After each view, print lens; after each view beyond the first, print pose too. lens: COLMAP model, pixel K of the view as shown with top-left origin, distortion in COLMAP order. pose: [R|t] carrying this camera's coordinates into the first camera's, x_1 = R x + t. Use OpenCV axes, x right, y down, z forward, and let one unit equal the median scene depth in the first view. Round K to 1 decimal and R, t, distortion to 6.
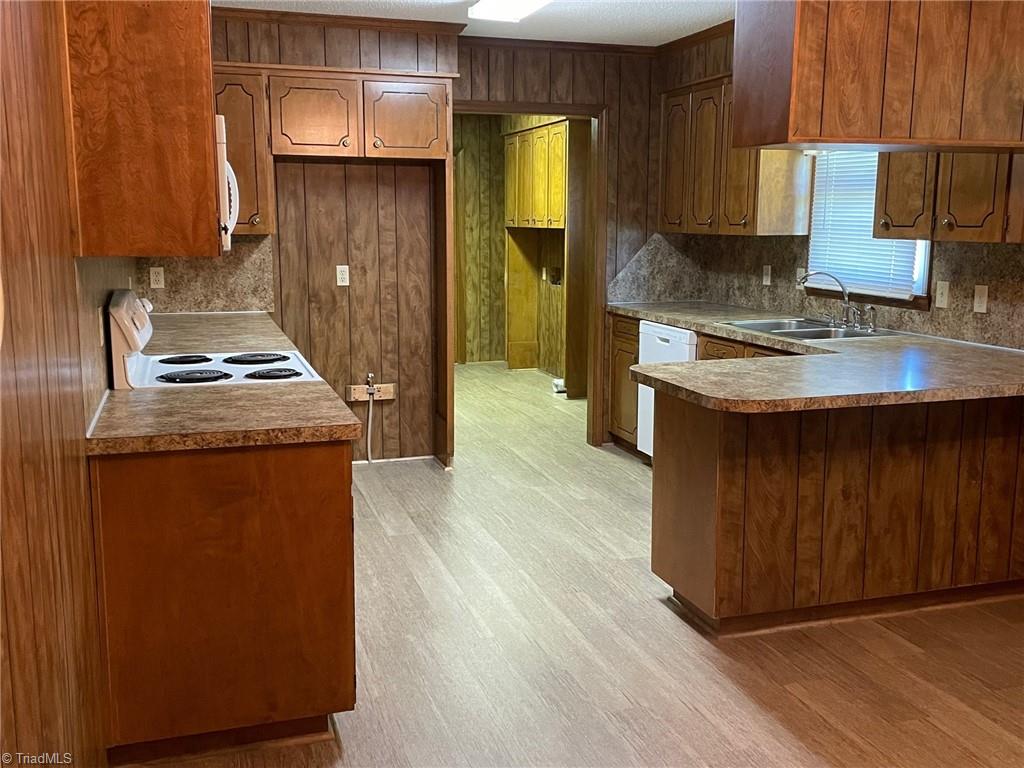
lens RADIAL K [[1007.3, 0, 512.0], [0, 1007.3, 384.0], [0, 0, 1]] dist [0.132355, -0.206890]
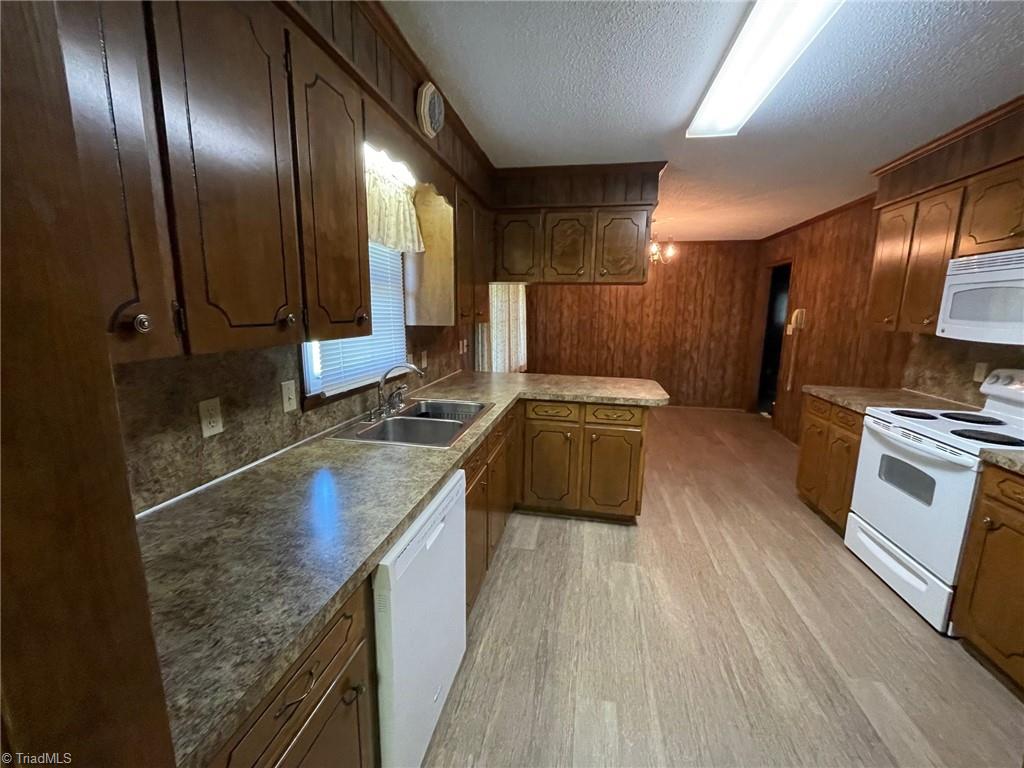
lens RADIAL K [[413.0, 0, 511.4], [0, 413.0, 380.2], [0, 0, 1]] dist [-0.000886, -0.000086]
pose [[-0.876124, -0.094891, 0.472655, 0.015528], [0.063990, 0.948871, 0.309111, -0.238900], [-0.477821, 0.301065, -0.825256, 1.435513]]
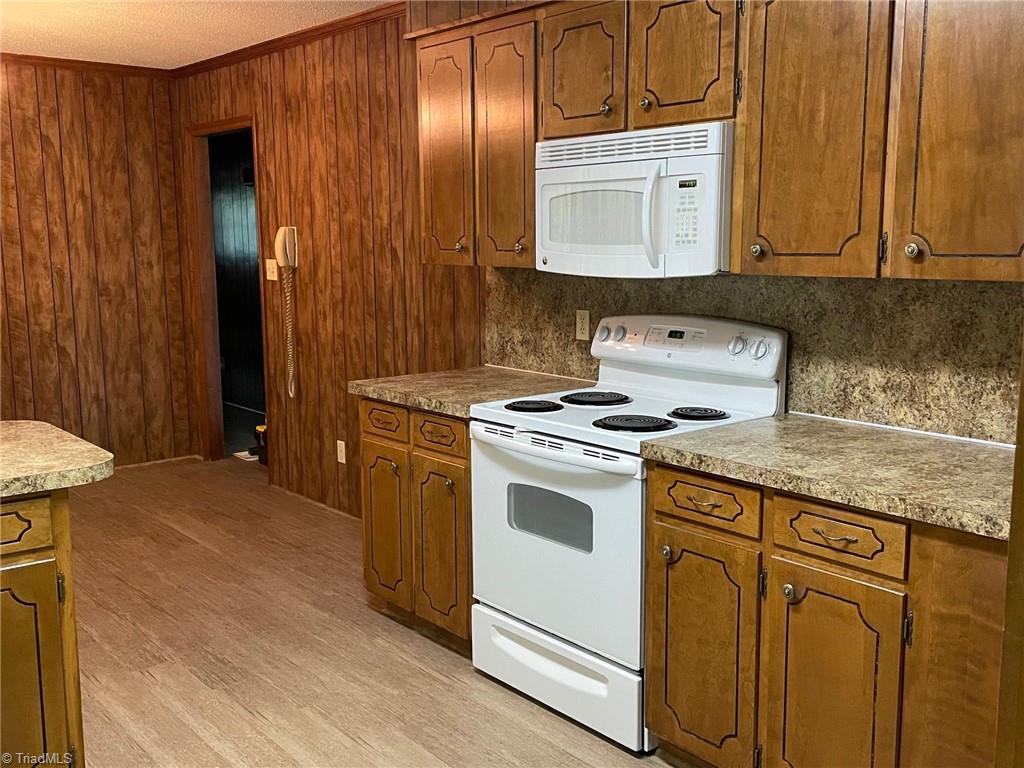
lens RADIAL K [[1007.3, 0, 512.0], [0, 1007.3, 384.0], [0, 0, 1]] dist [0.132355, -0.206890]
pose [[-0.927849, 0.057852, -0.368441, 0.099727], [-0.057480, 0.953910, 0.294536, -0.237807], [0.368499, 0.294463, -0.881760, 1.420648]]
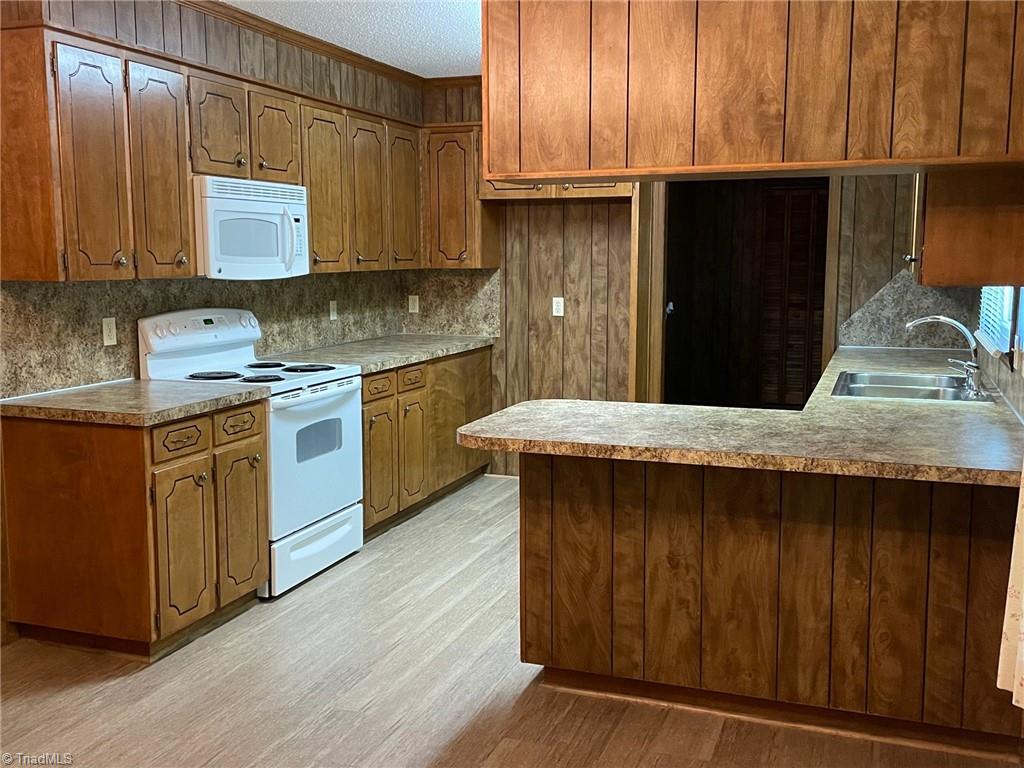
lens RADIAL K [[1004.8, 0, 510.6], [0, 1004.8, 379.4], [0, 0, 1]] dist [0.144100, -0.276638]
pose [[0.785331, 0.075163, -0.614496, 0.600234], [-0.098330, 0.995146, -0.003943, -0.026793], [0.611217, 0.063520, 0.788910, 0.164075]]
